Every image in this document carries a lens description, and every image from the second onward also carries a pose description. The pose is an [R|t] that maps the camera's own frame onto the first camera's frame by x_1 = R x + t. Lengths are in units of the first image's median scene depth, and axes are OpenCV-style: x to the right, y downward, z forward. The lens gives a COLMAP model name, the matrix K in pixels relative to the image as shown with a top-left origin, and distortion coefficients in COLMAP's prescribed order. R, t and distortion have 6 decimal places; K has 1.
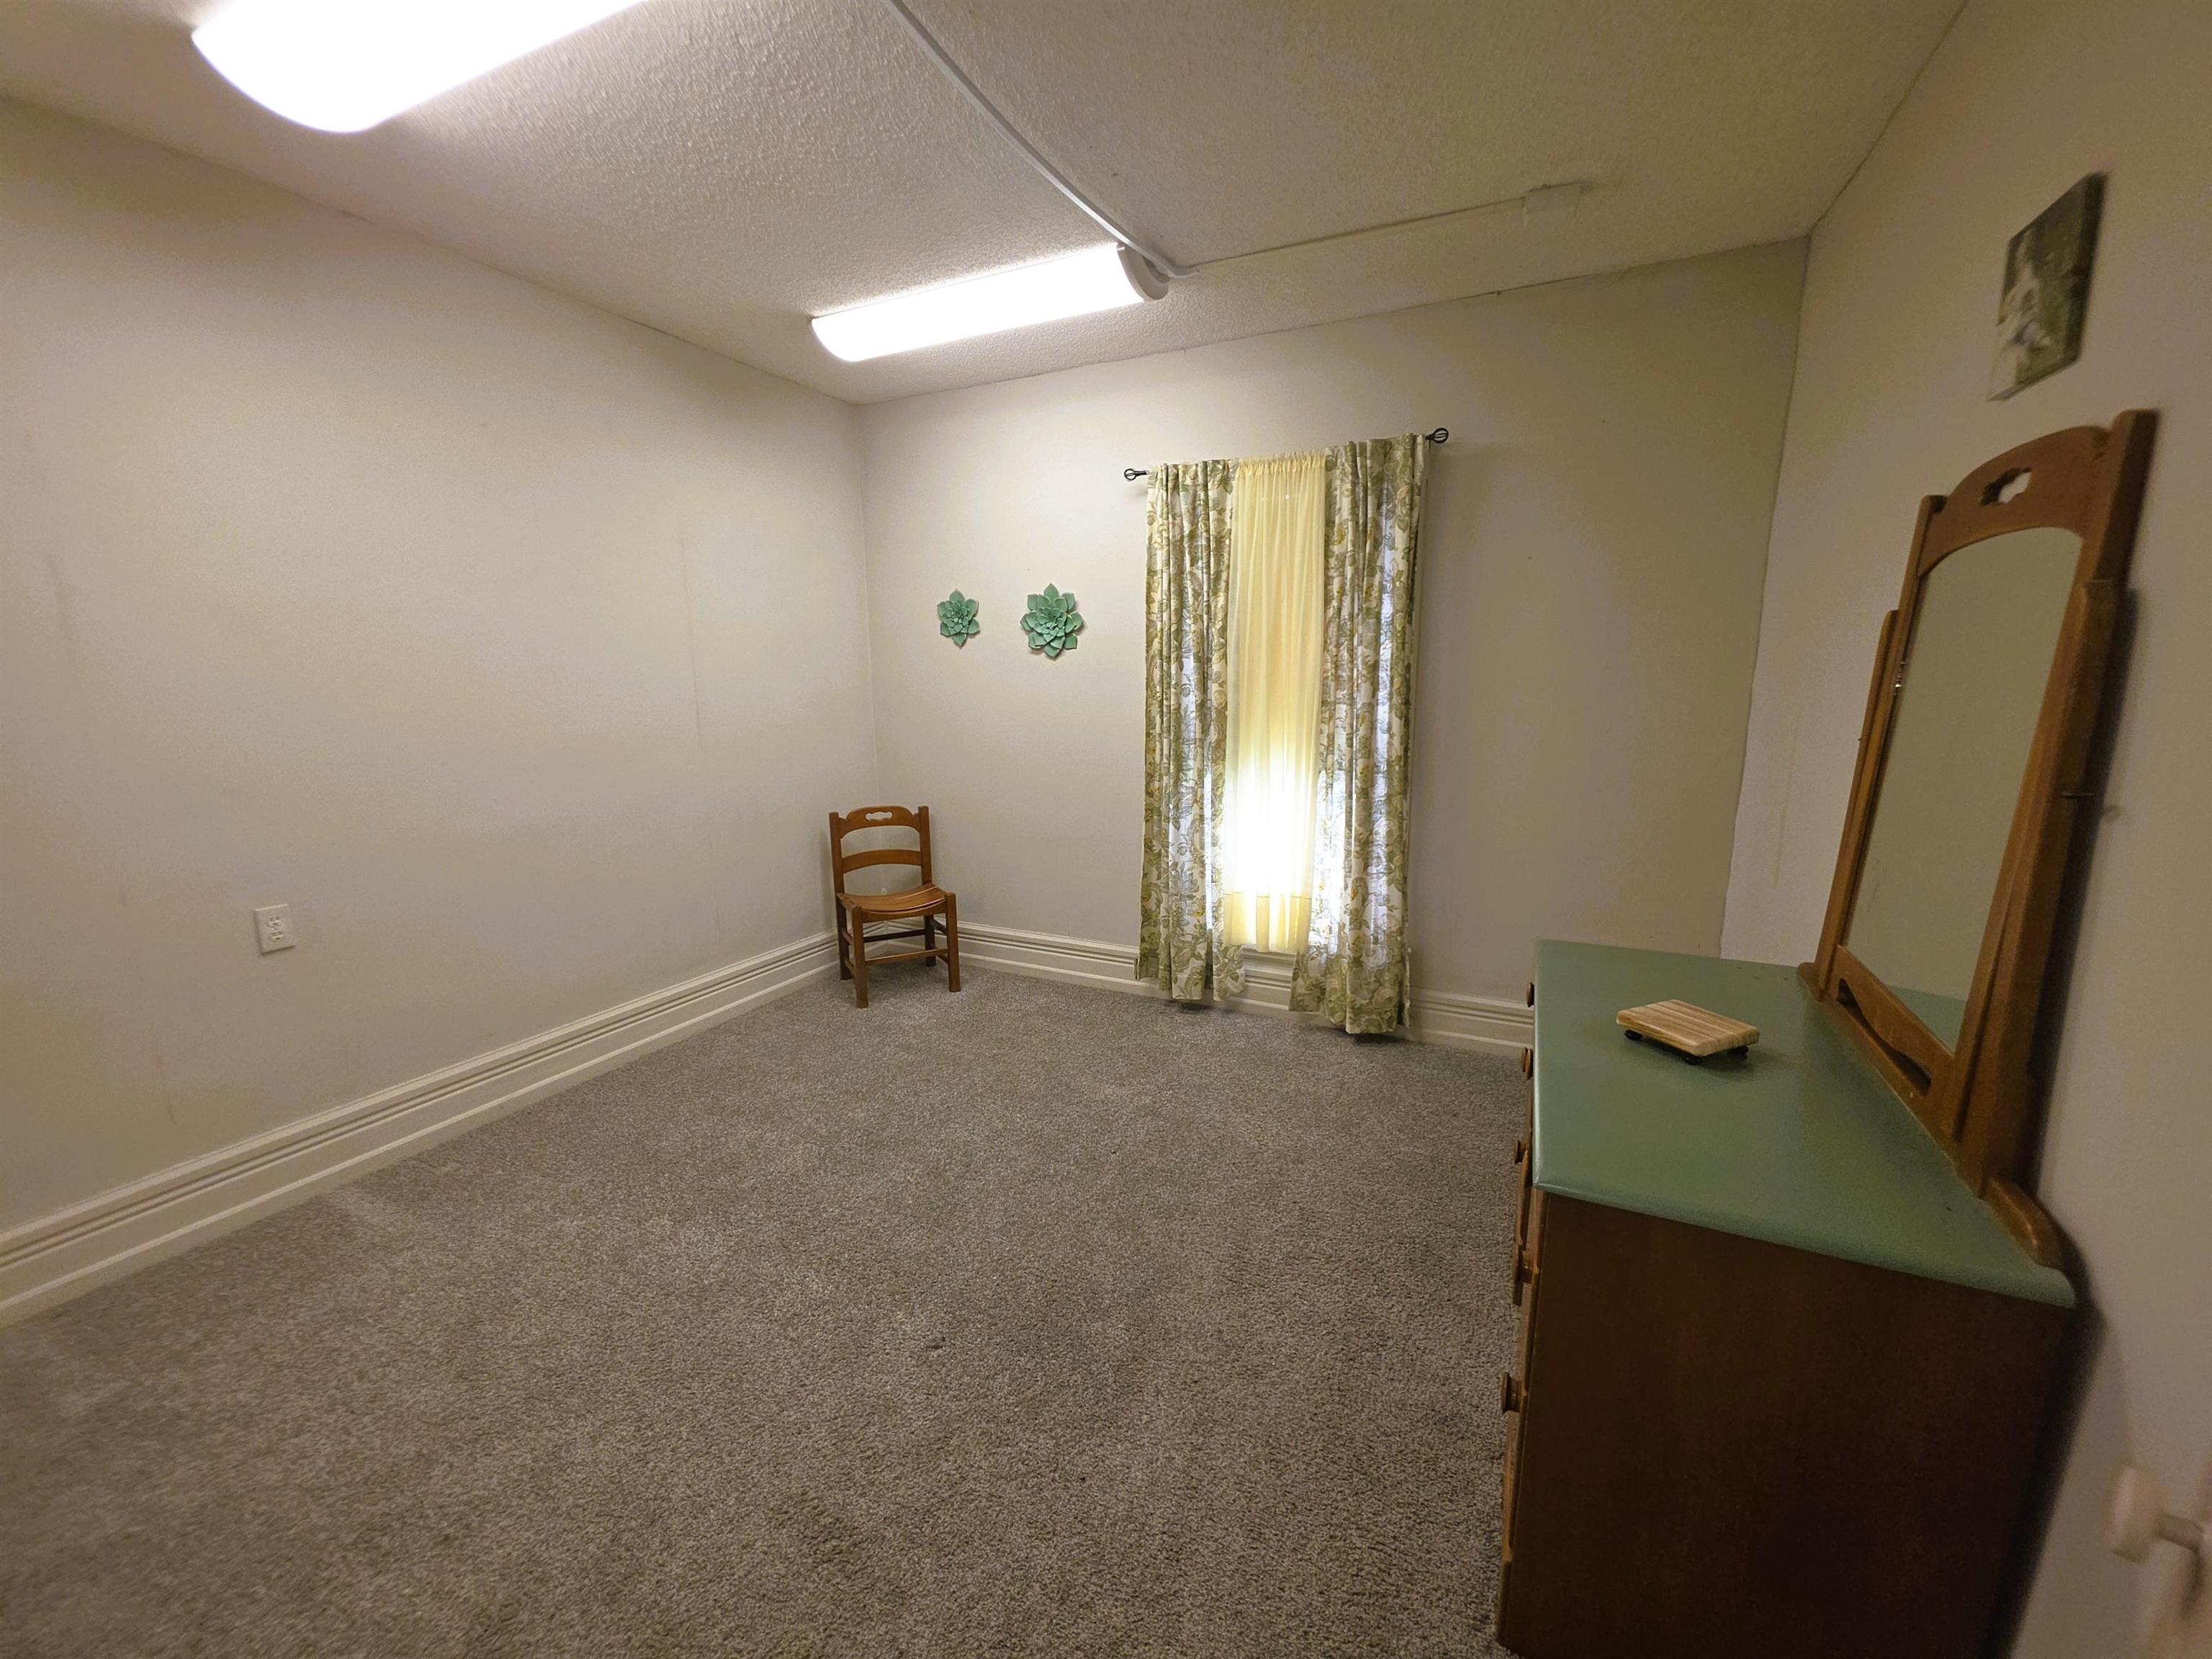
lens RADIAL K [[885.5, 0, 1093.2], [0, 885.5, 839.9], [0, 0, 1]] dist [0.007324, -0.004502]
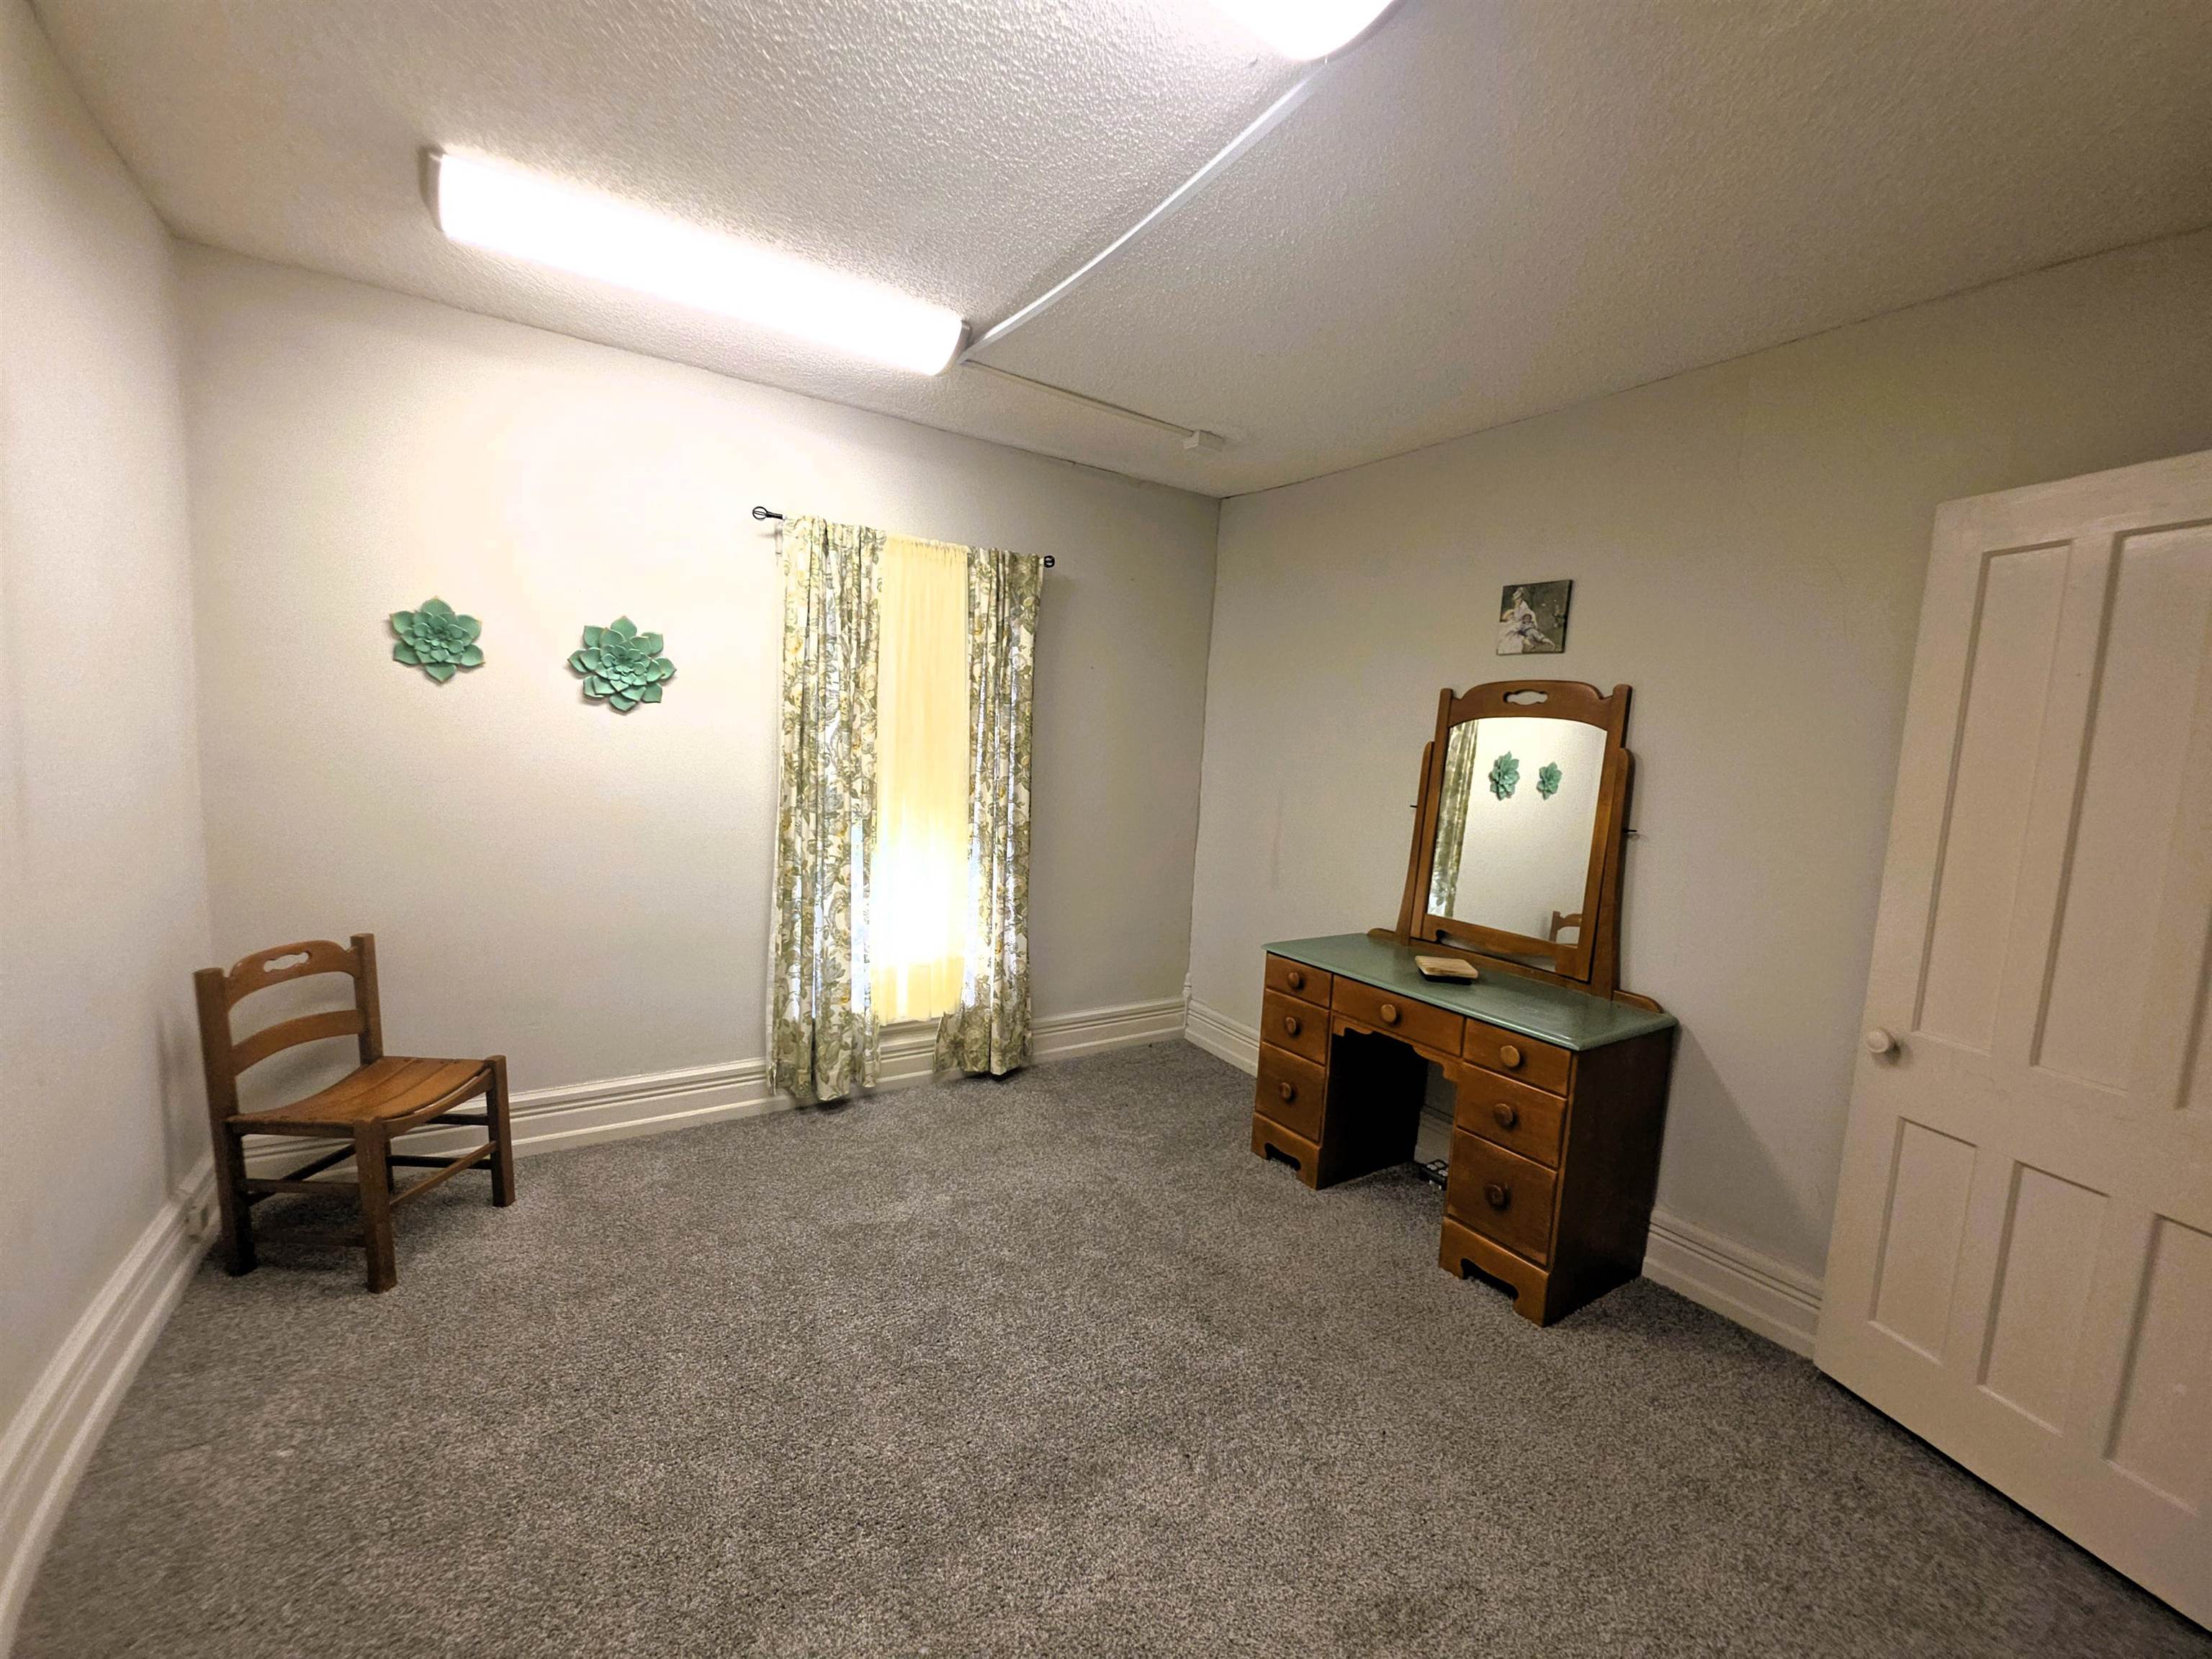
lens RADIAL K [[885.5, 0, 1098.0], [0, 885.5, 839.8], [0, 0, 1]] dist [0.007324, -0.004502]
pose [[0.506296, -0.060477, 0.860236, -0.537681], [0.110004, 0.993918, 0.005132, -0.058969], [-0.855315, 0.092031, 0.509870, 0.289981]]
